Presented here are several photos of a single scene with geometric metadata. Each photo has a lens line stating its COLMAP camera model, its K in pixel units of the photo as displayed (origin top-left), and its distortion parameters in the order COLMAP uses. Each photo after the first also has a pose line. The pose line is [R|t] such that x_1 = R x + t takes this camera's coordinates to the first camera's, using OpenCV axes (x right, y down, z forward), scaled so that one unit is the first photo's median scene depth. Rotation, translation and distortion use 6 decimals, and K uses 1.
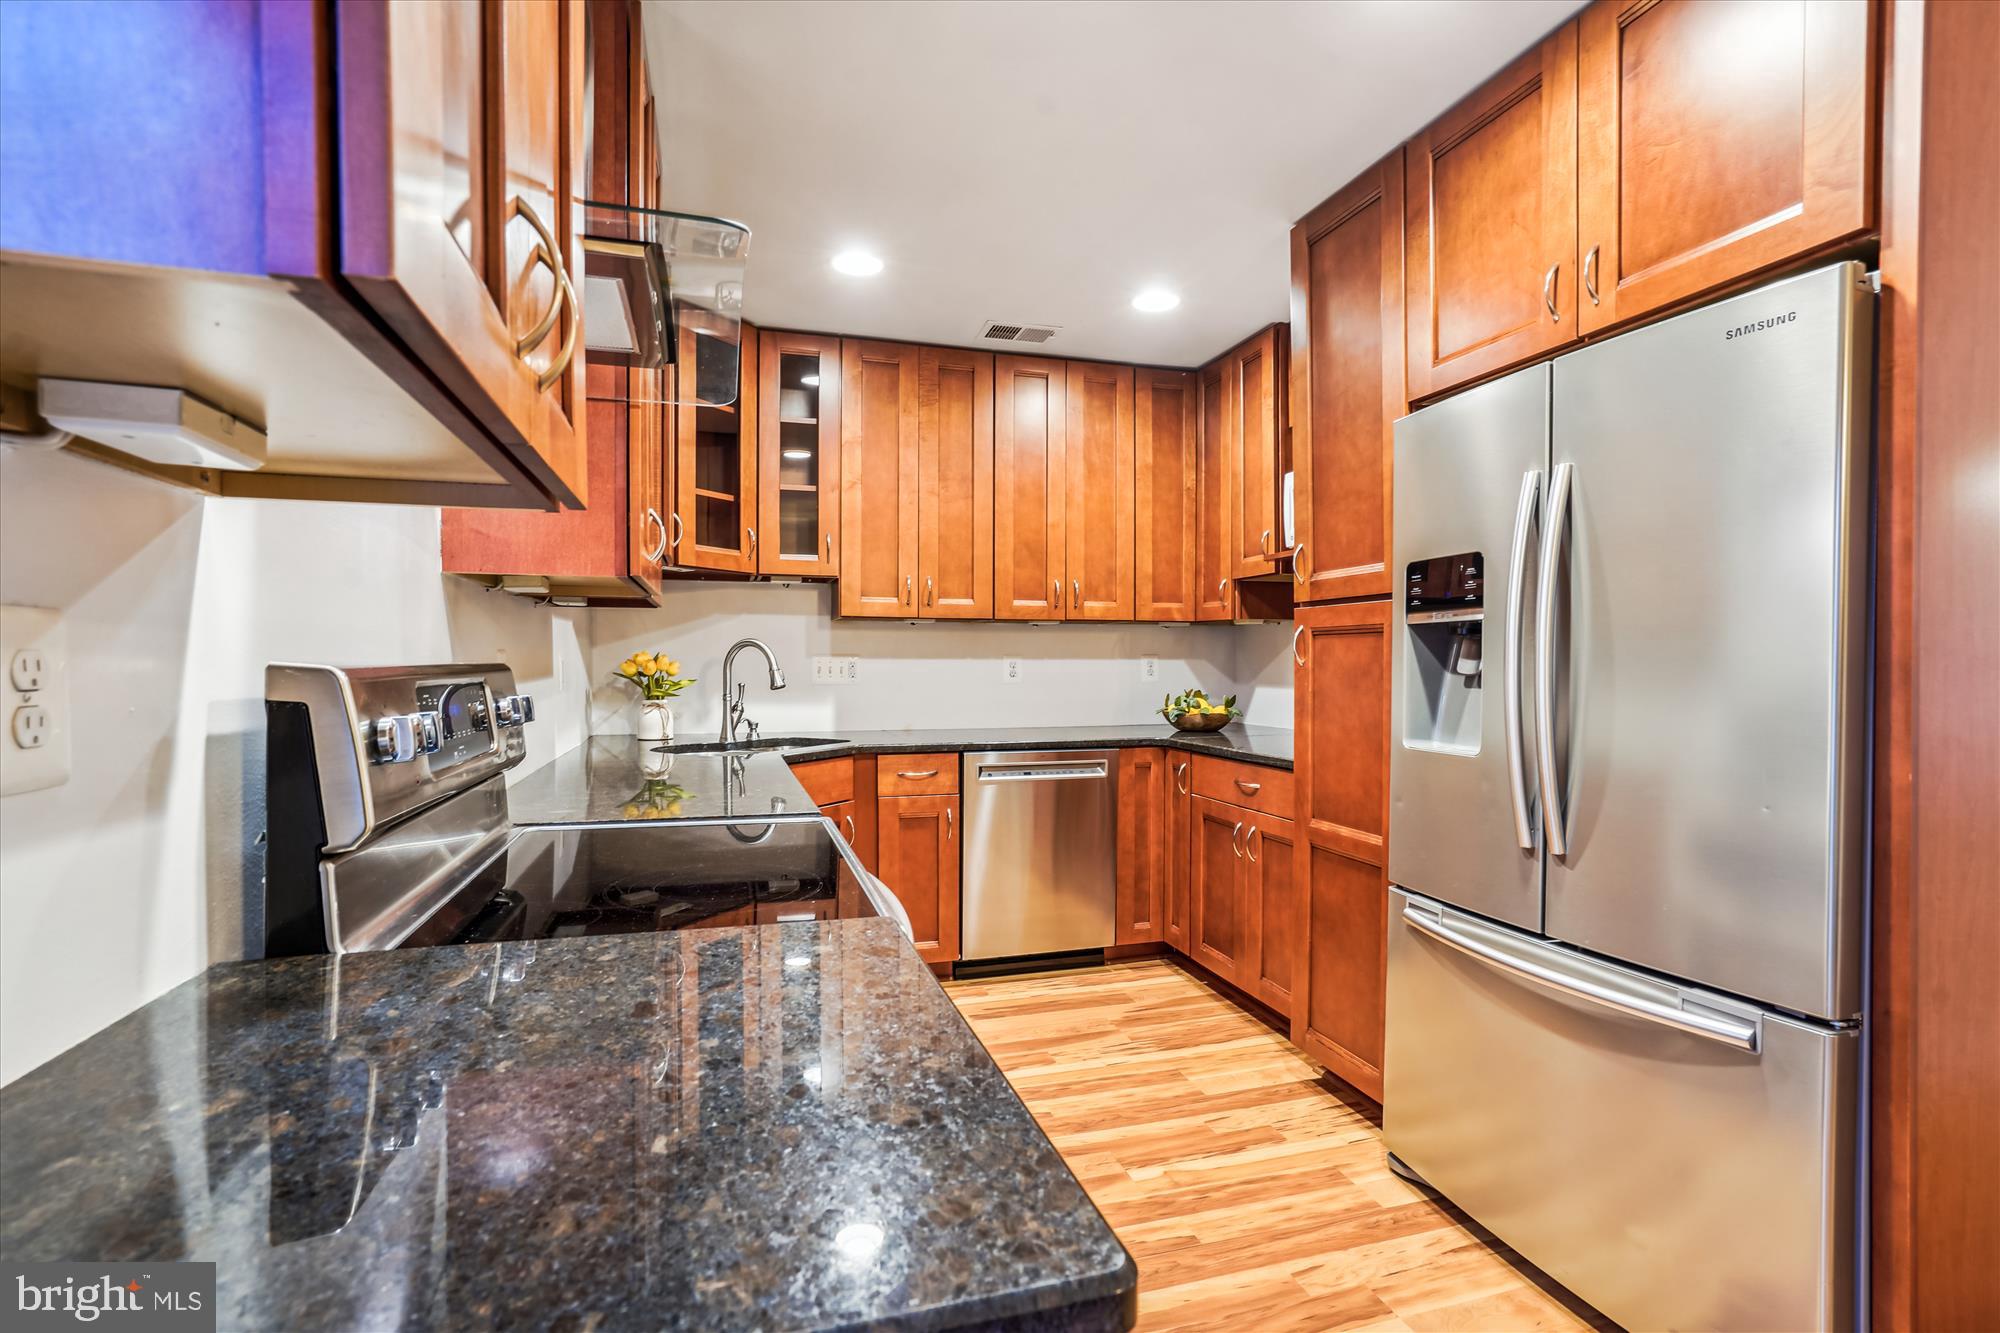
lens RADIAL K [[925.7, 0, 1003.3], [0, 925.7, 675.8], [0, 0, 1]] dist [-0.029616, 0.004963]
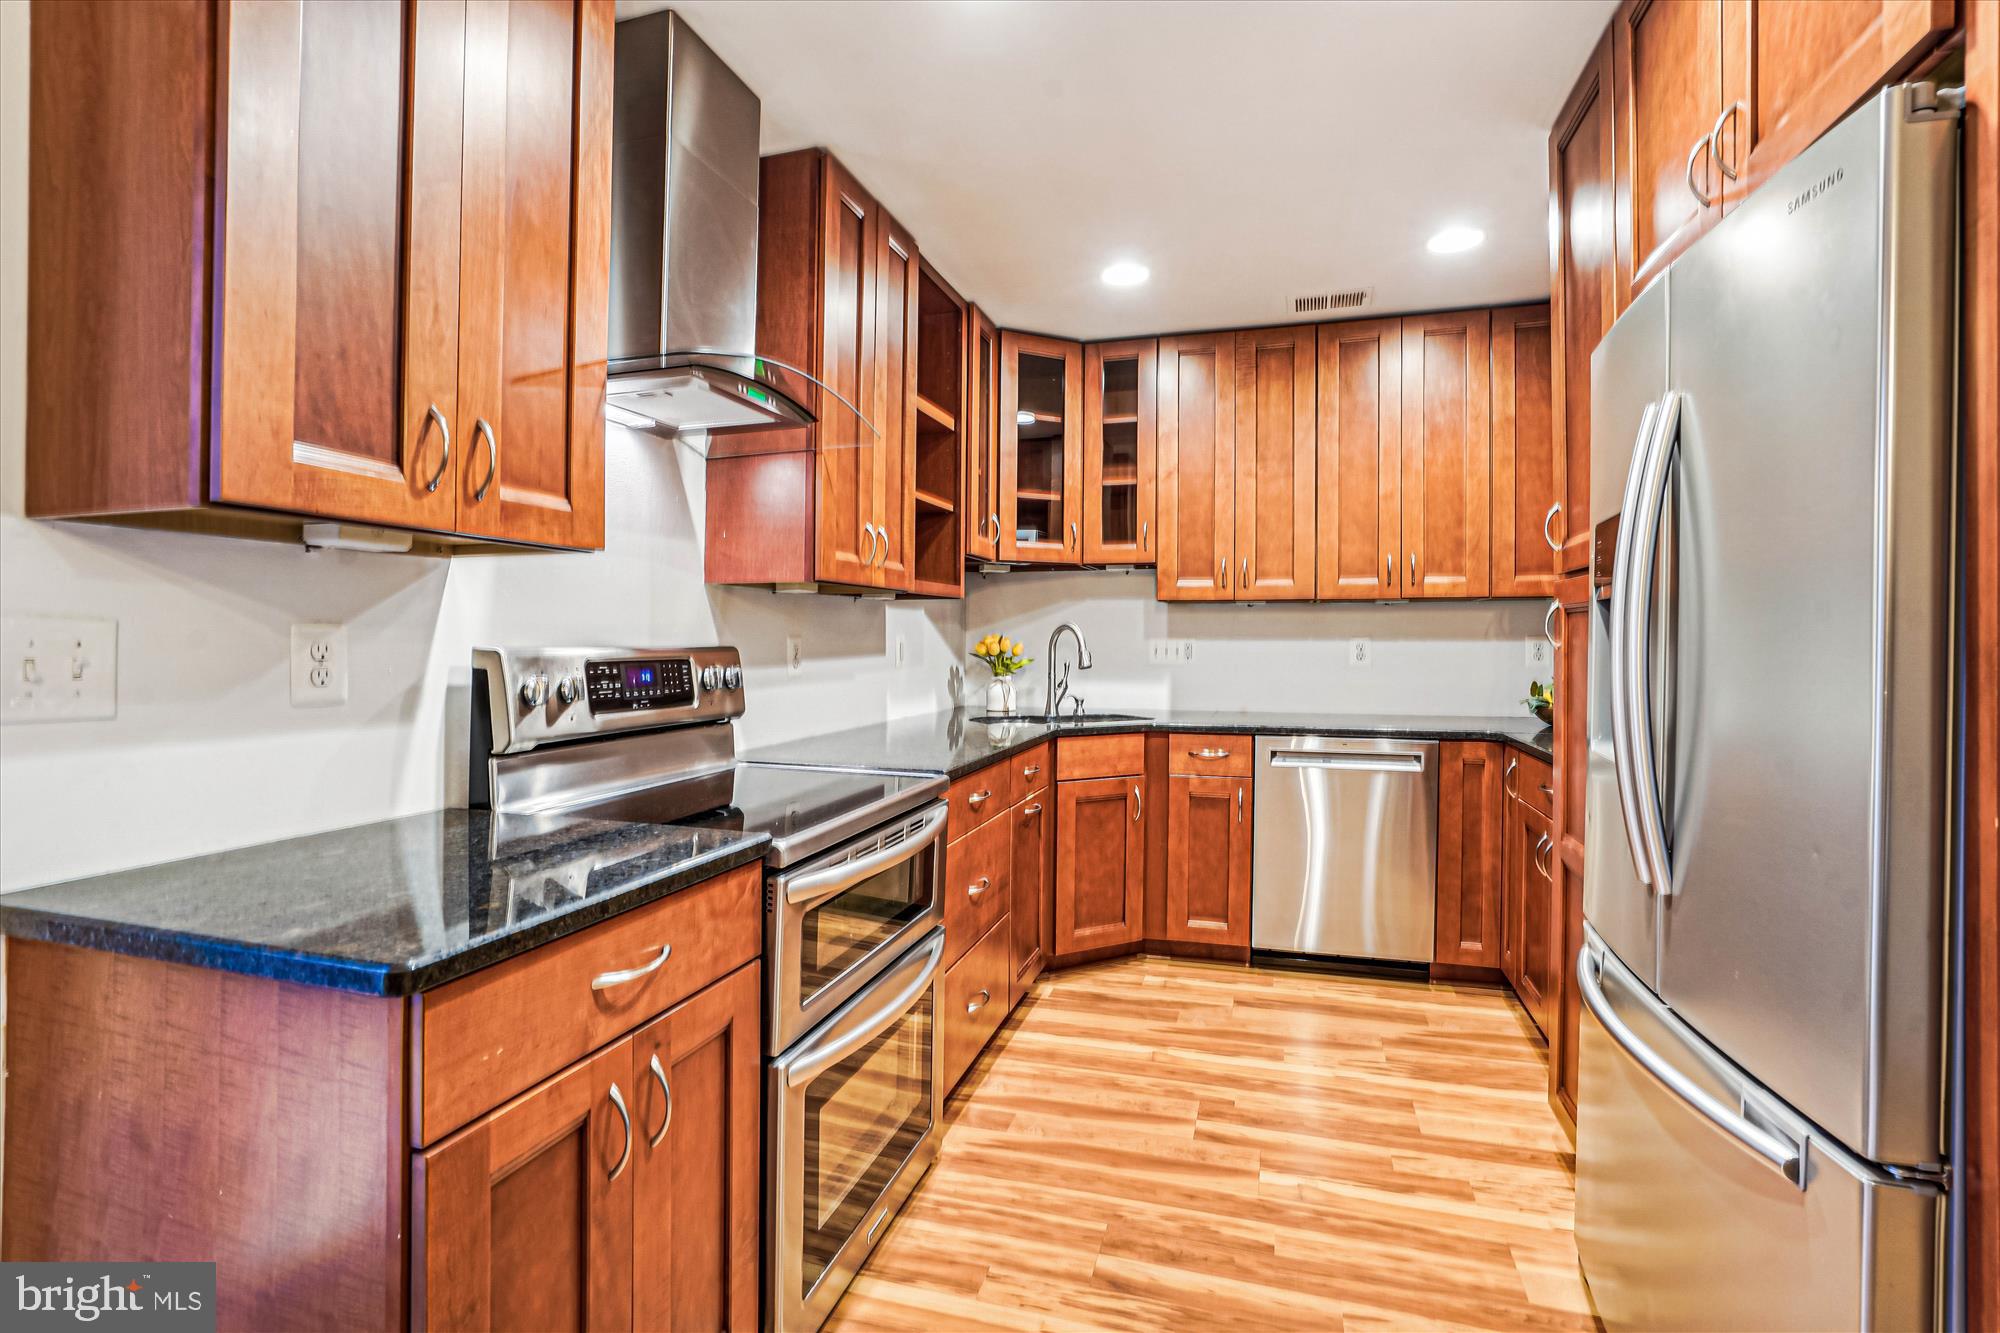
lens RADIAL K [[925.7, 0, 969.5], [0, 925.7, 631.8], [0, 0, 1]] dist [-0.029616, 0.004963]
pose [[0.829636, -0.005515, -0.558277, 0.241618], [-0.008809, 0.999697, -0.022966, -0.002414], [0.558235, 0.023971, 0.829337, 0.008233]]
